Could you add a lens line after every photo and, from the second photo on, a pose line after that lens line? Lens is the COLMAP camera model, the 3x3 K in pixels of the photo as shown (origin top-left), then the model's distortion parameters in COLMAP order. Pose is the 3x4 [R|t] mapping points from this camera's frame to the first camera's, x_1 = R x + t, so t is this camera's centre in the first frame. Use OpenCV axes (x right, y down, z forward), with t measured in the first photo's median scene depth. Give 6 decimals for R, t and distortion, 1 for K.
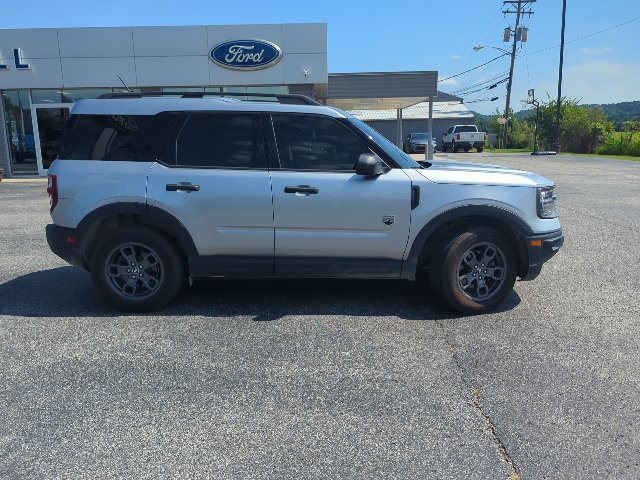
lens RADIAL K [[559.5, 0, 315.0], [0, 559.5, 239.2], [0, 0, 1]] dist [0.007501, -0.004842]
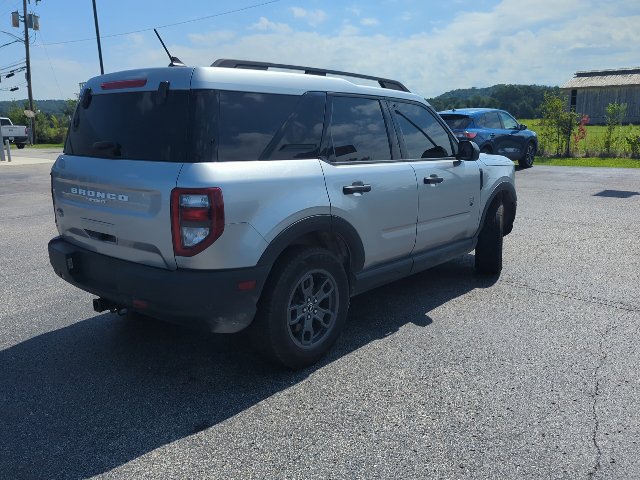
lens RADIAL K [[559.5, 0, 315.0], [0, 559.5, 239.2], [0, 0, 1]] dist [0.007501, -0.004842]
pose [[0.622327, -0.153716, 0.767516, -0.863234], [0.147181, 0.986018, 0.078138, -0.088554], [-0.768796, 0.064337, 0.636250, 0.524353]]
